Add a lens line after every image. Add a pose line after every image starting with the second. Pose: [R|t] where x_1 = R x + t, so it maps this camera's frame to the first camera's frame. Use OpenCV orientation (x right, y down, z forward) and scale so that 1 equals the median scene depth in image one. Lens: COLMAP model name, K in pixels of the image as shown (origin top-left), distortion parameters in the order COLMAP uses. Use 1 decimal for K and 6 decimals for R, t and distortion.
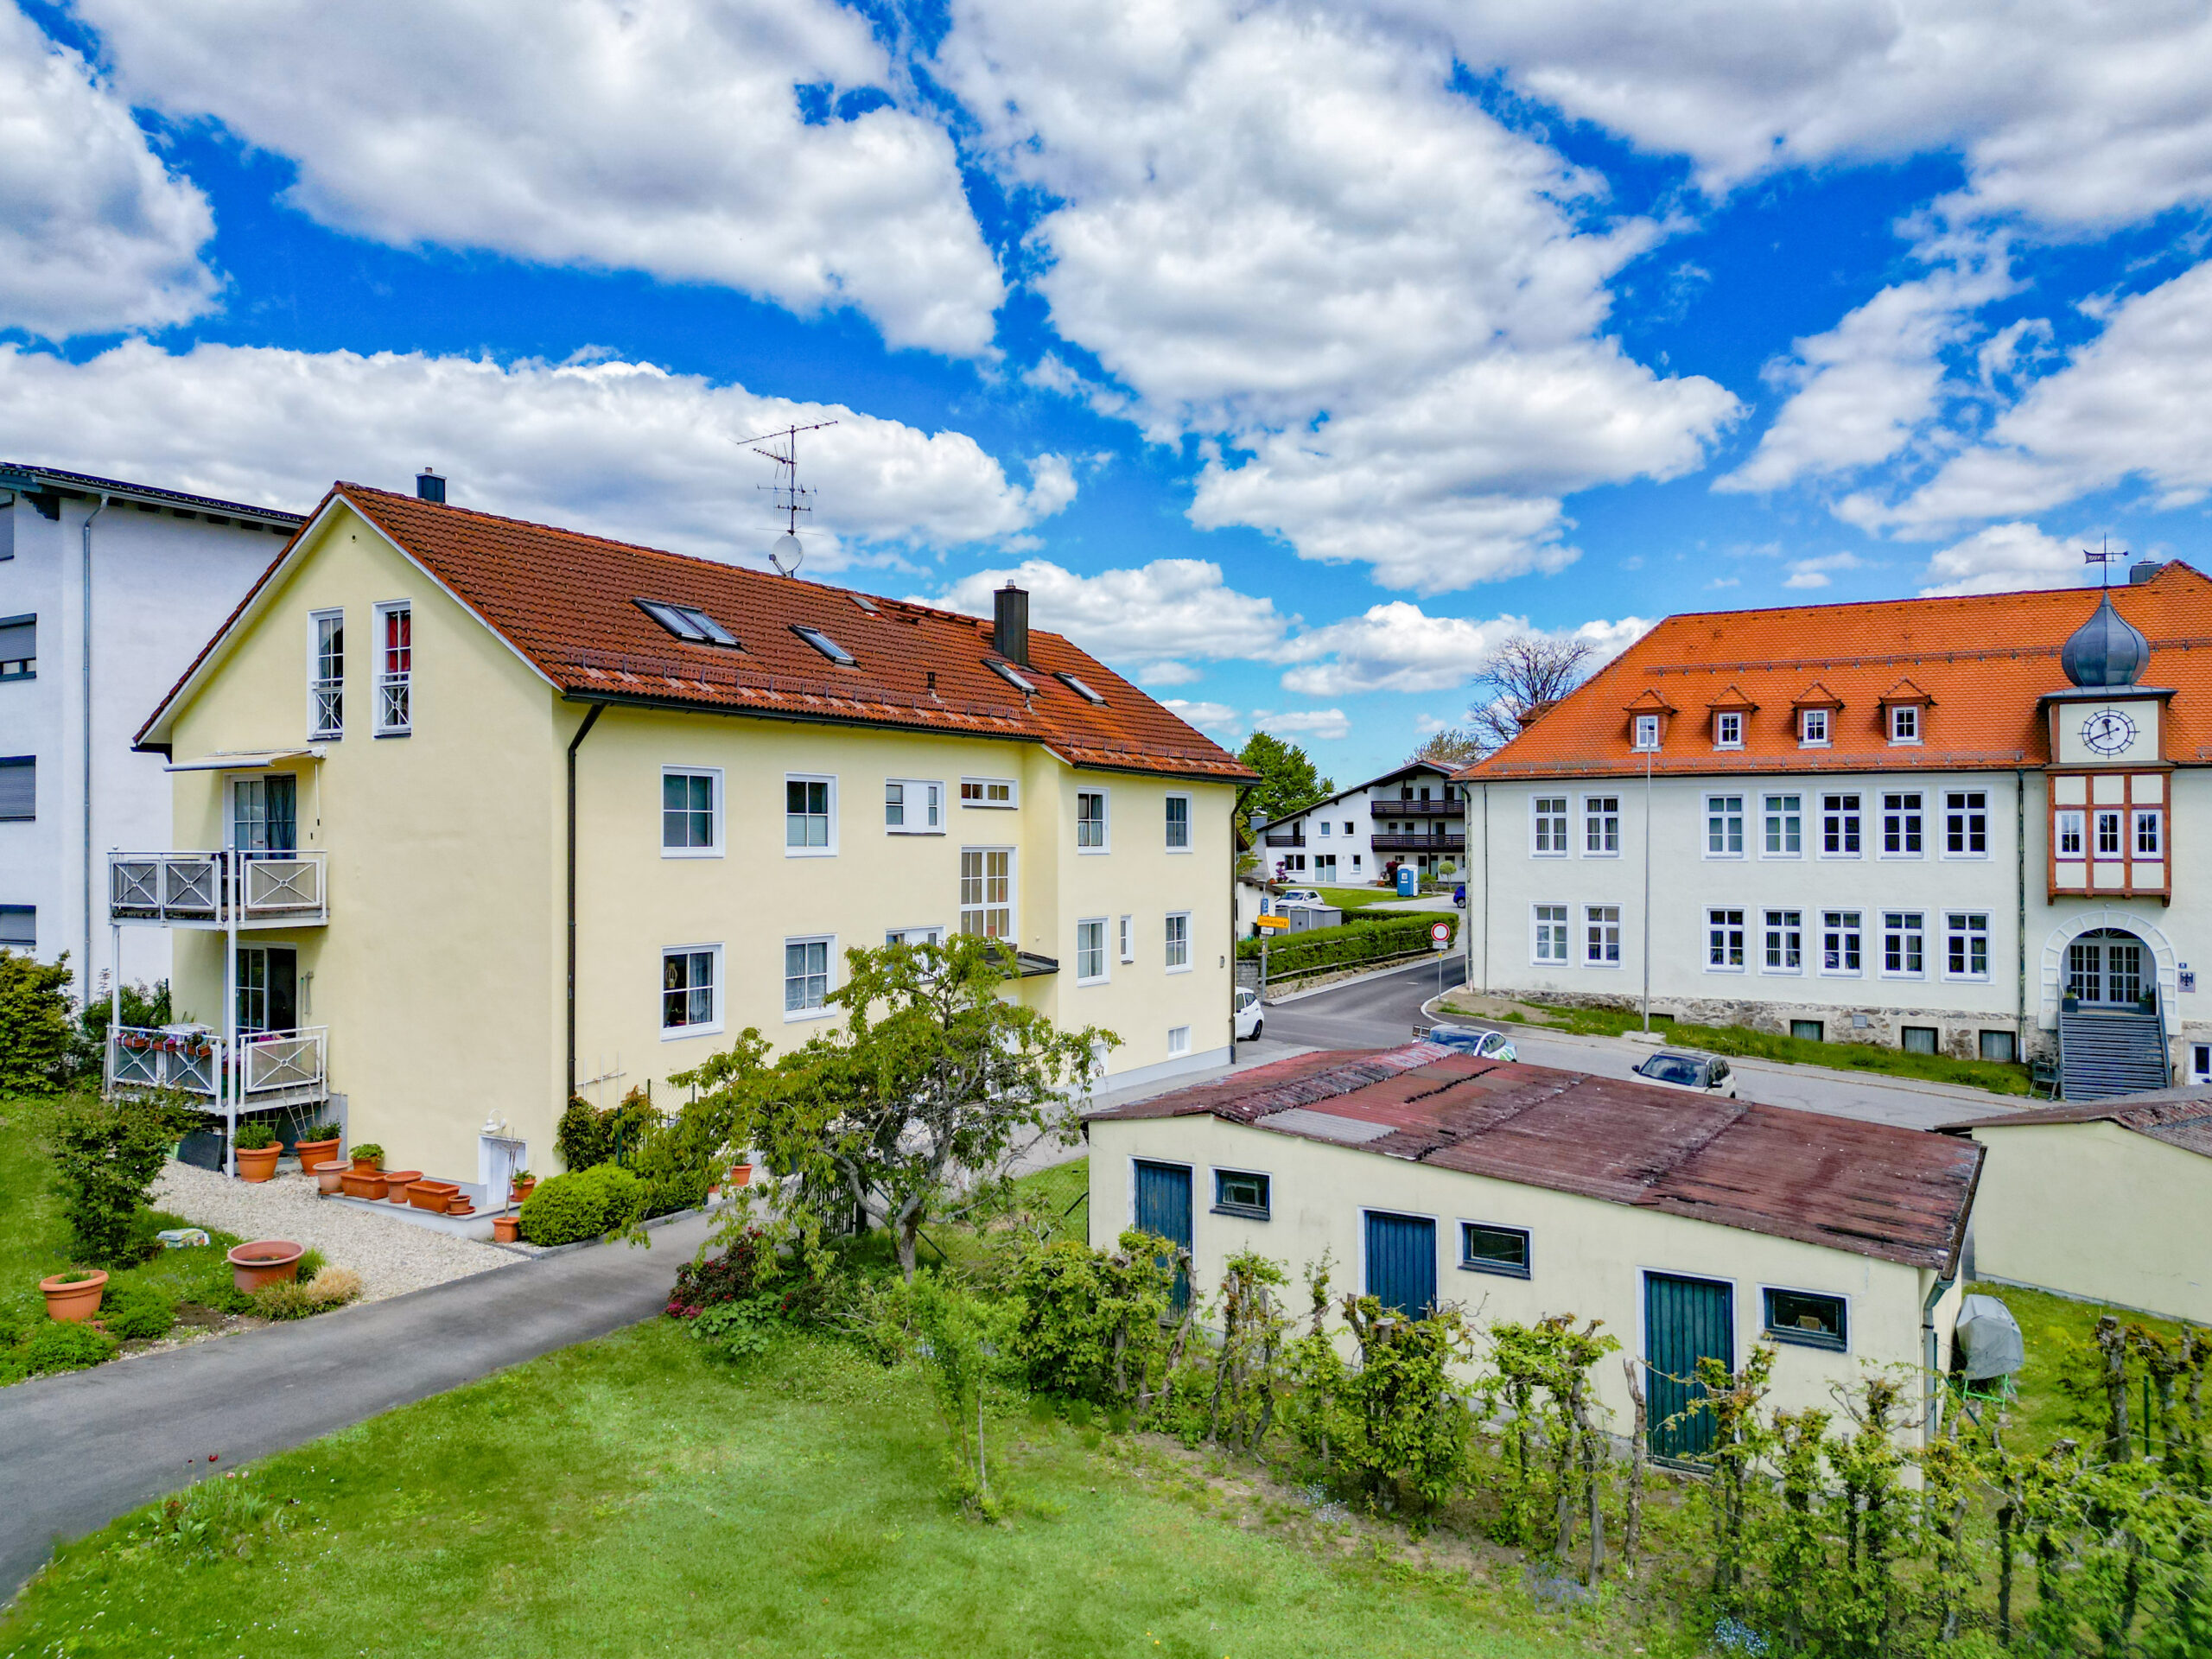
lens RADIAL K [[1571.9, 0, 1172.9], [0, 1571.9, 832.6], [0, 0, 1]] dist [0.041152, -0.000017]
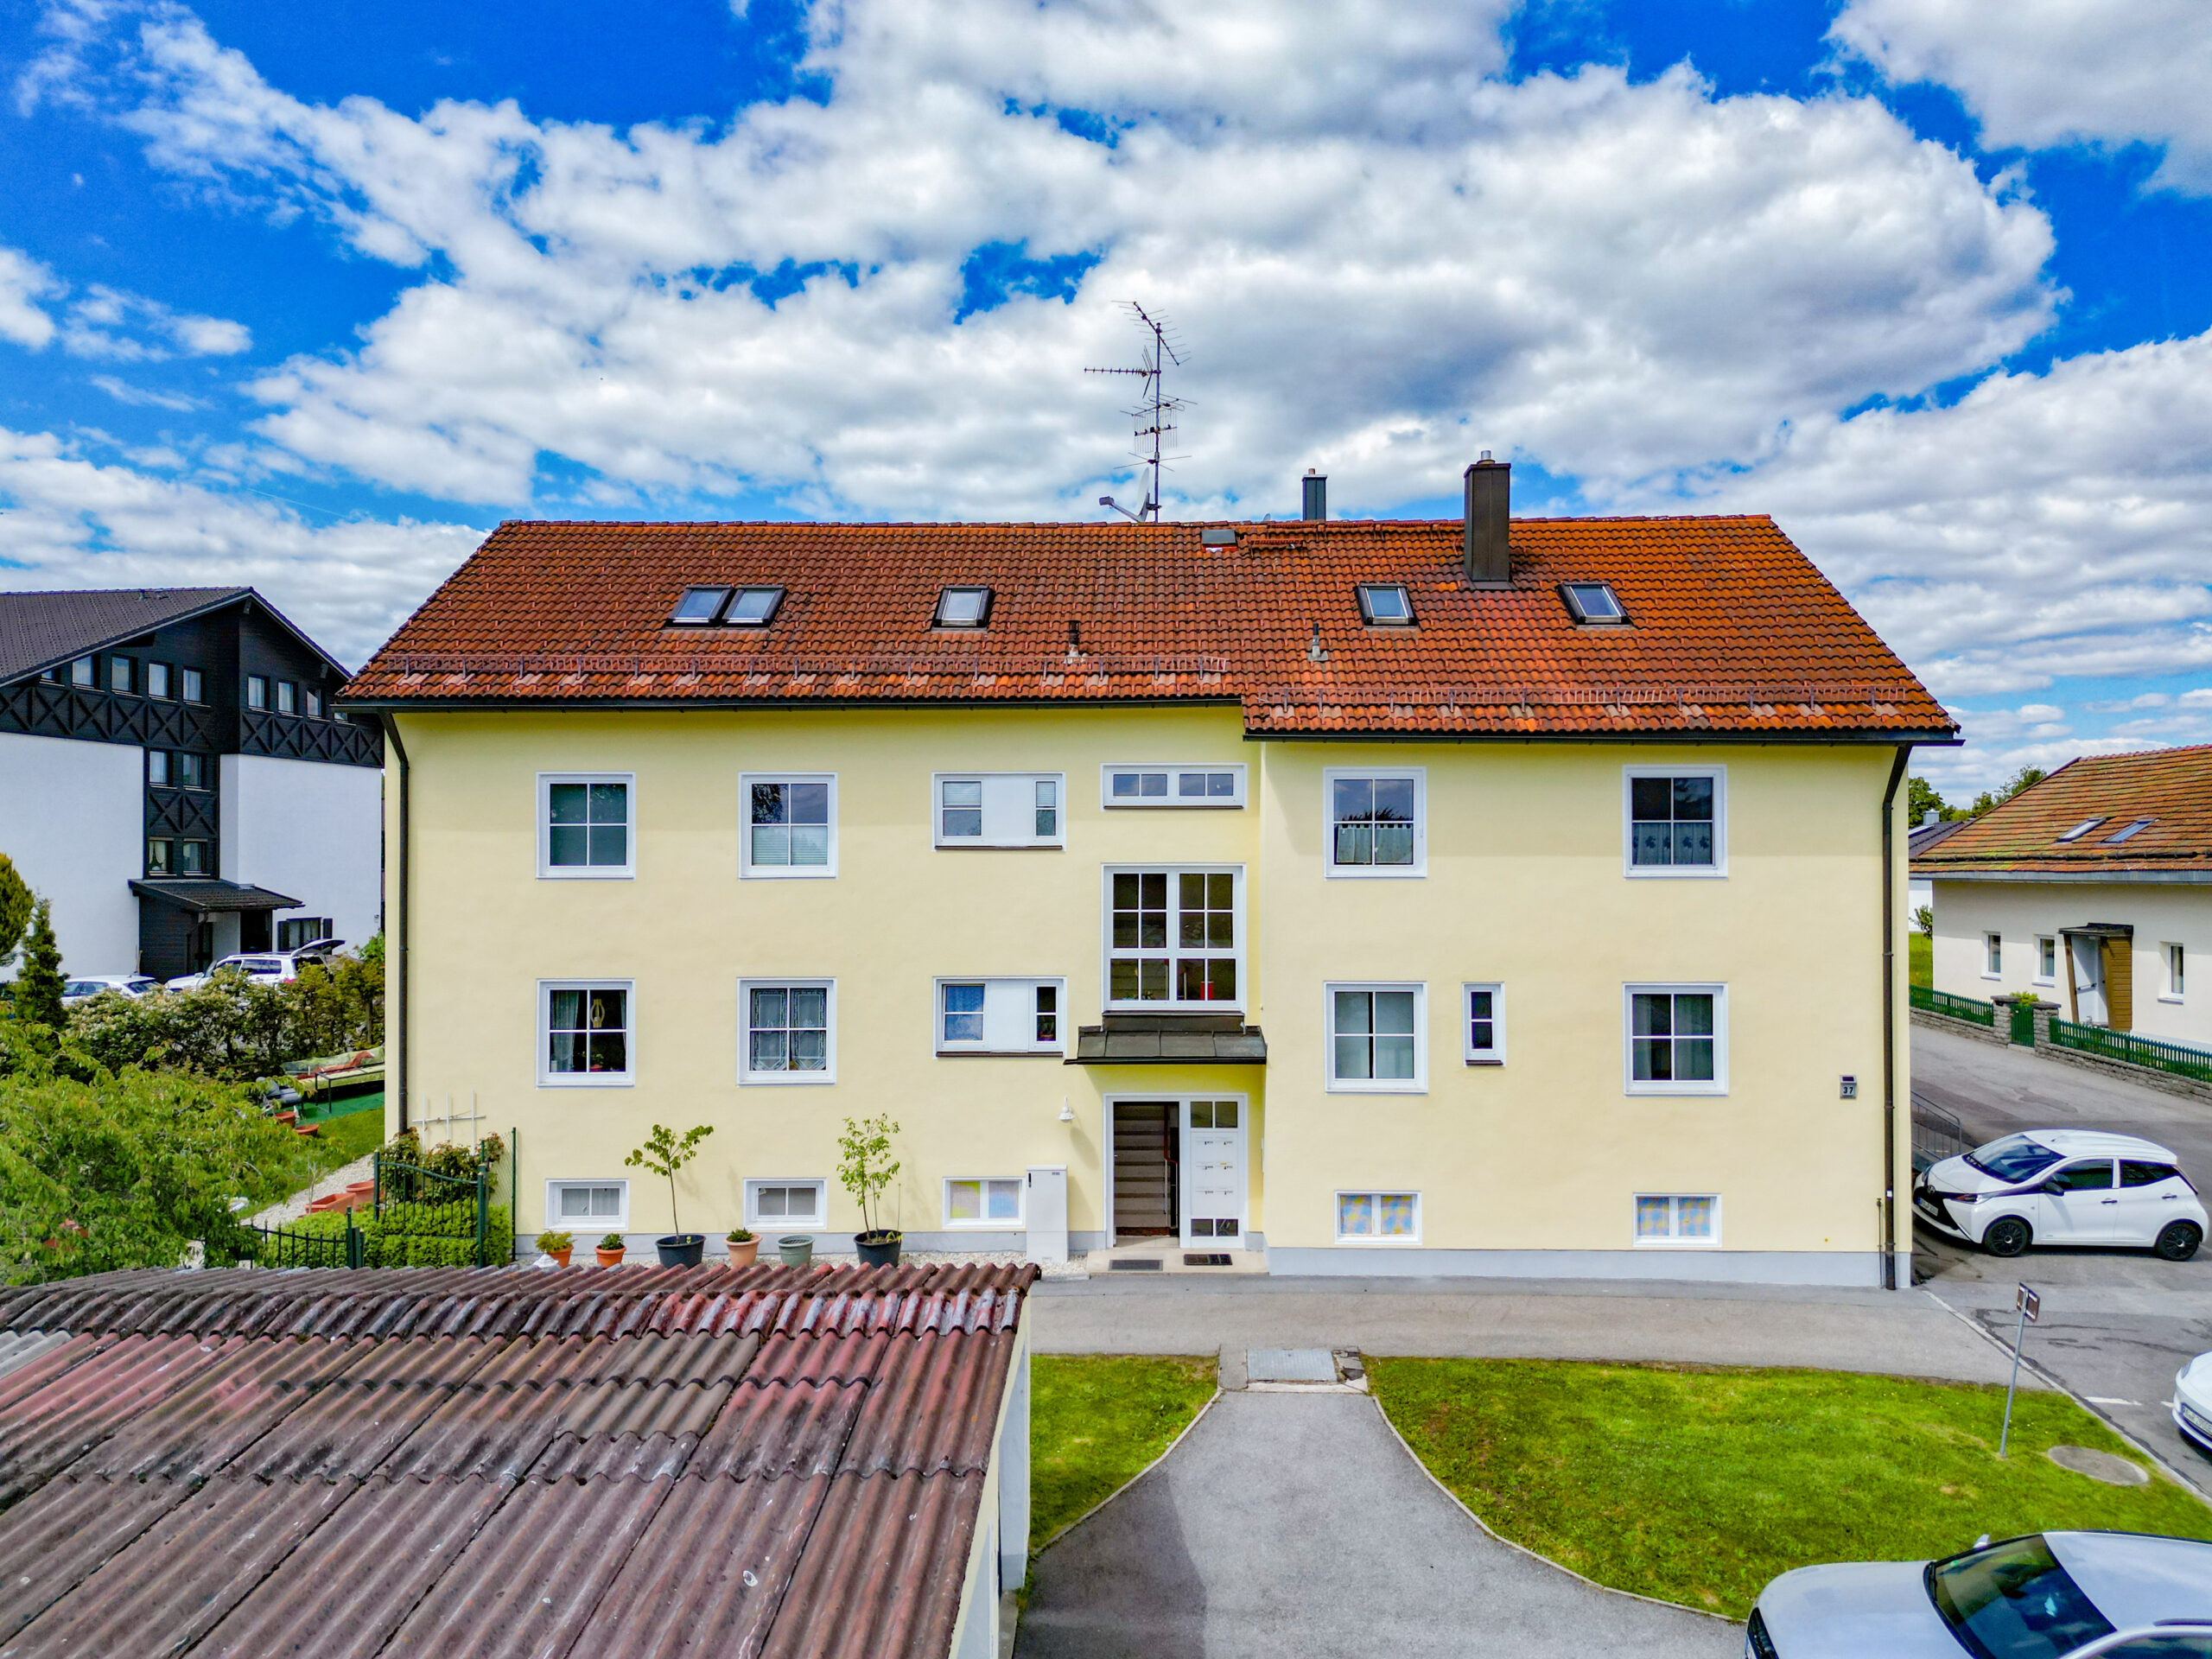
lens RADIAL K [[1571.9, 0, 1172.9], [0, 1571.9, 832.6], [0, 0, 1]] dist [0.041152, -0.000017]
pose [[0.483262, -0.011125, -0.875405, 0.462542], [0.007525, 0.999935, -0.008554, 0.000384], [0.875443, -0.002453, 0.483315, 0.658657]]
